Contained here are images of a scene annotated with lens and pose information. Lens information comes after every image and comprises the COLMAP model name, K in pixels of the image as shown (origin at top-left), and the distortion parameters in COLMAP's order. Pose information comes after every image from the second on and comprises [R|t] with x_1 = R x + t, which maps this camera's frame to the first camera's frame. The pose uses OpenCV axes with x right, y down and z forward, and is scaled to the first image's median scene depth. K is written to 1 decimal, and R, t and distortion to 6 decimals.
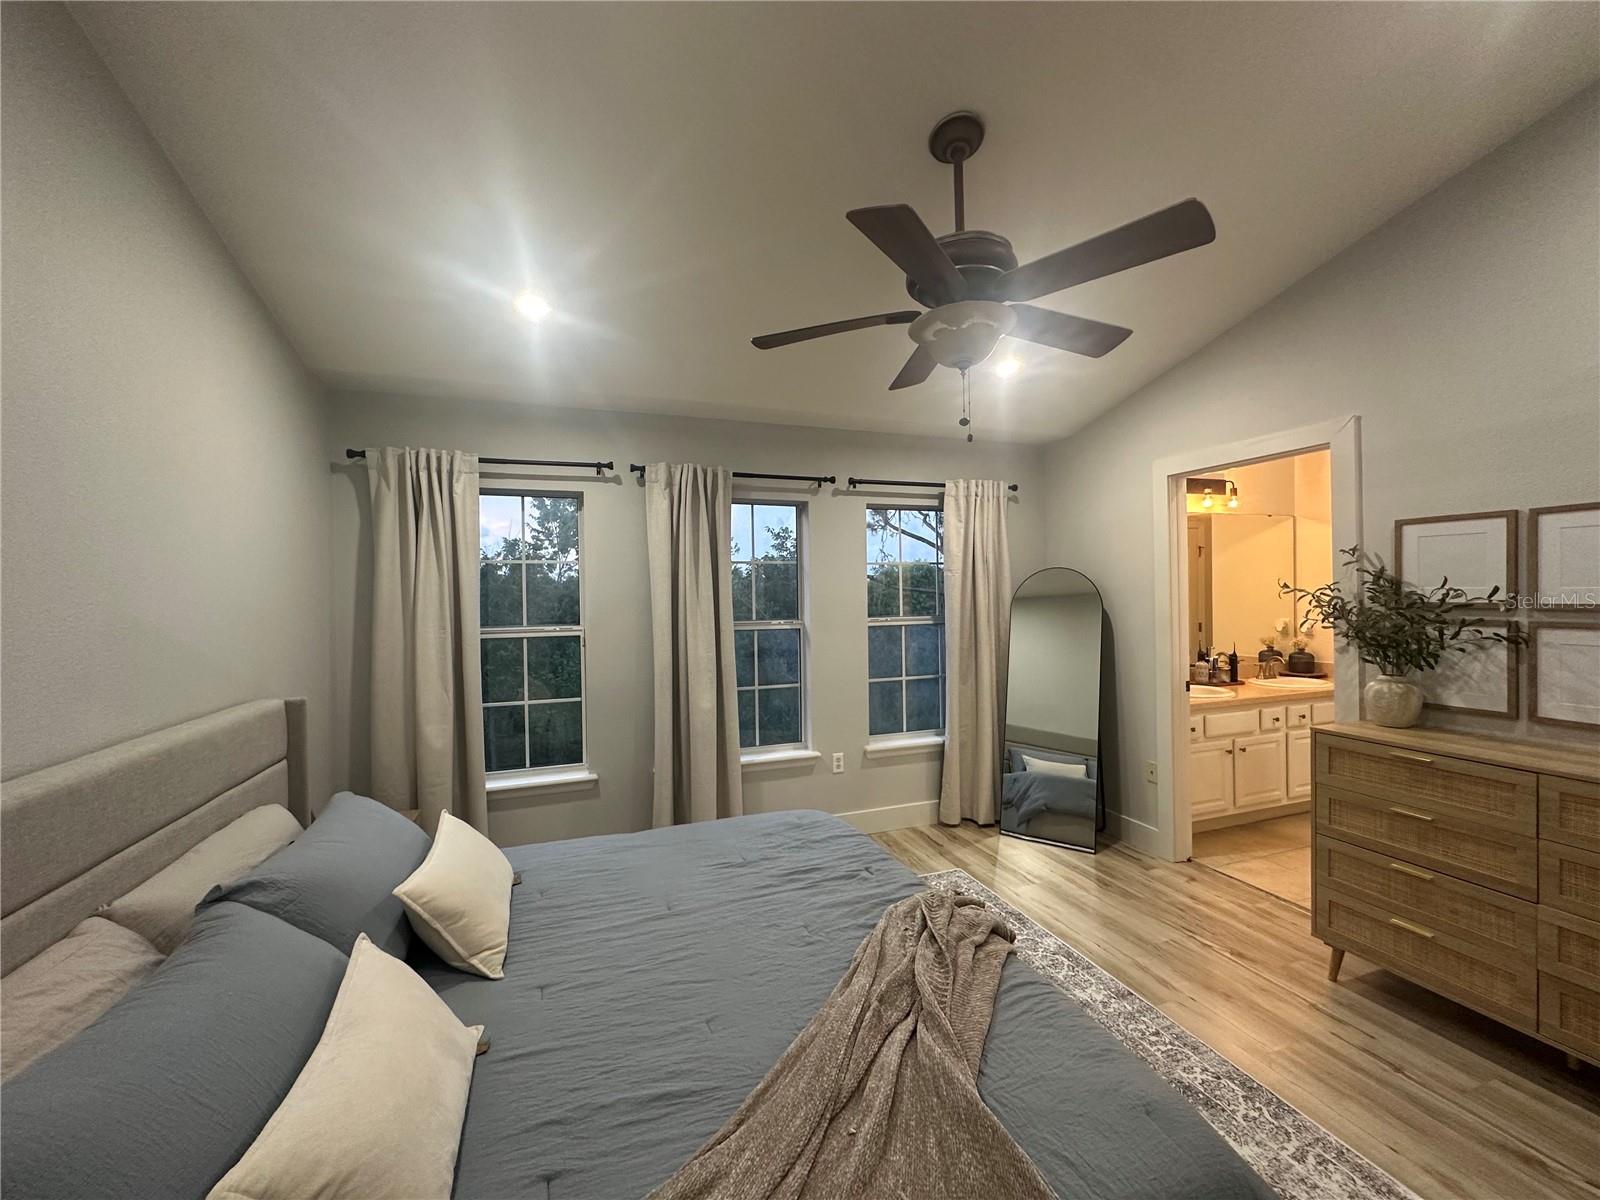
lens RADIAL K [[639.4, 0, 798.7], [0, 639.4, 599.2], [0, 0, 1]] dist [-0.002501, 0.000280]
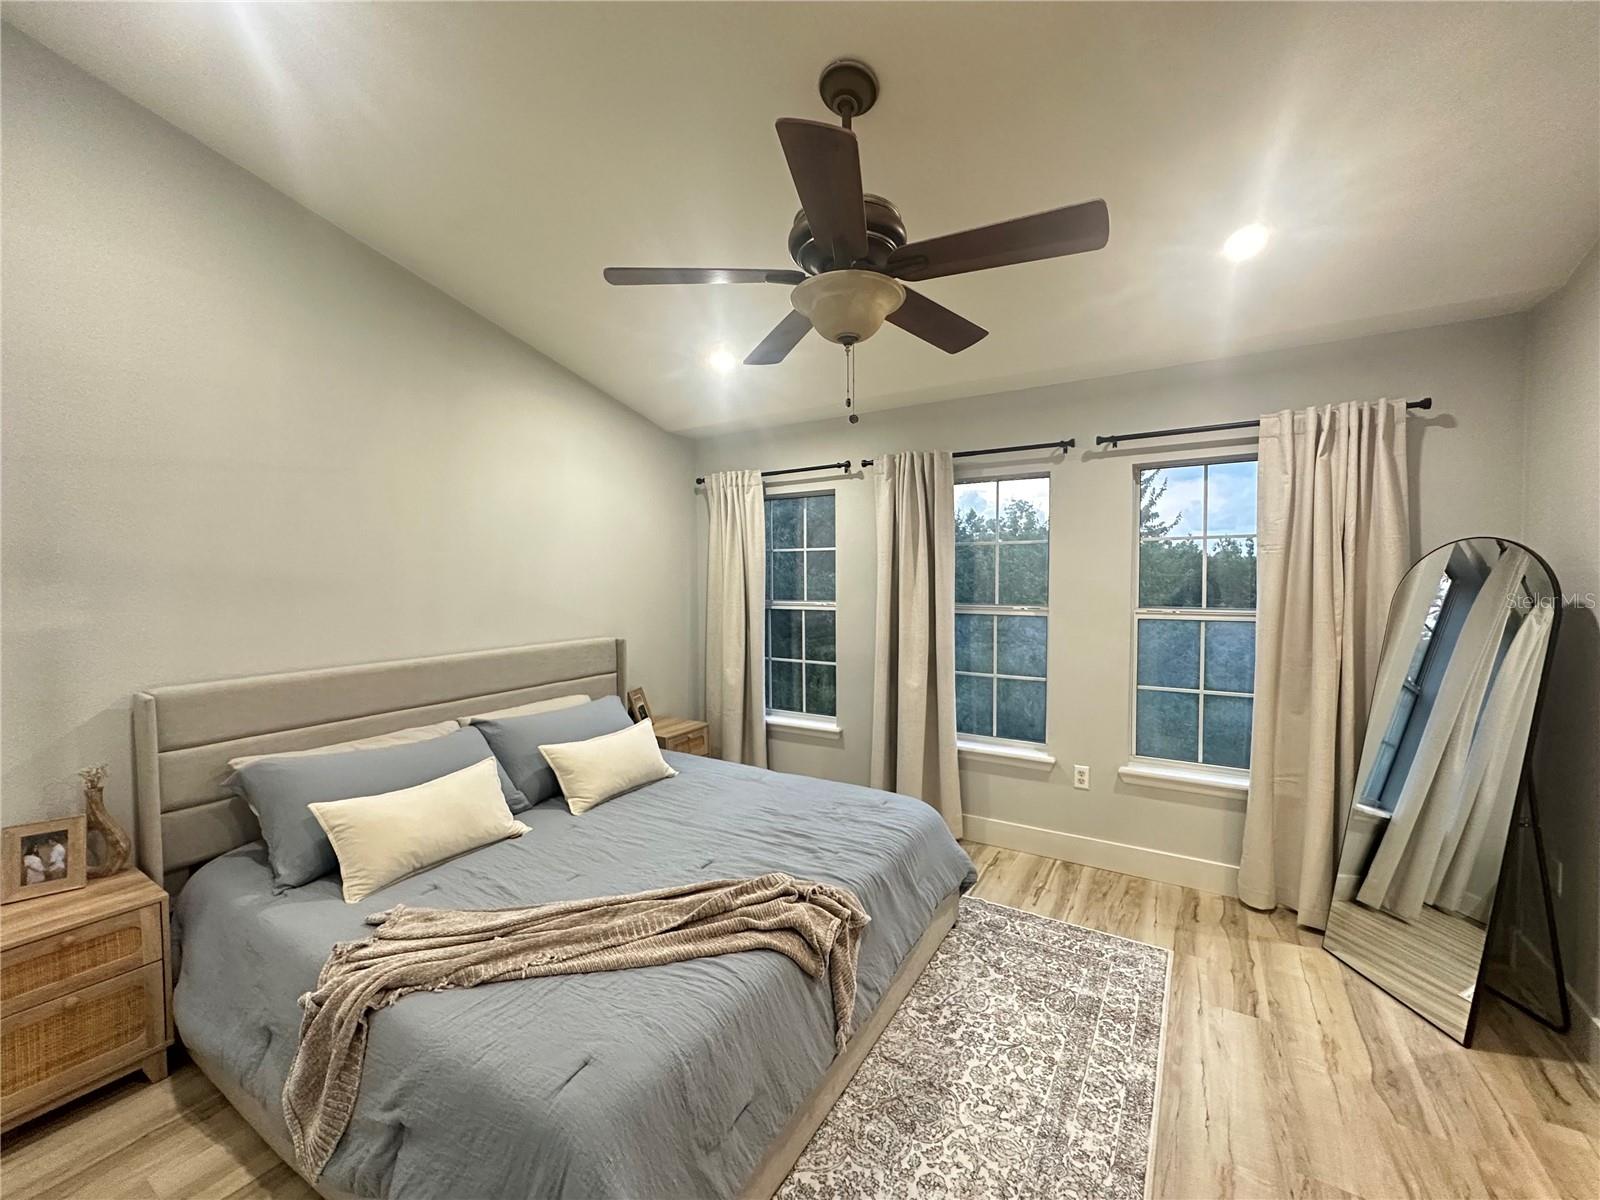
lens RADIAL K [[639.4, 0, 798.7], [0, 639.4, 599.2], [0, 0, 1]] dist [-0.002501, 0.000280]
pose [[0.623574, 0.041344, -0.780670, 0.543154], [-0.006104, 0.998828, 0.048022, -0.021046], [0.781740, -0.025180, 0.623095, 0.205961]]
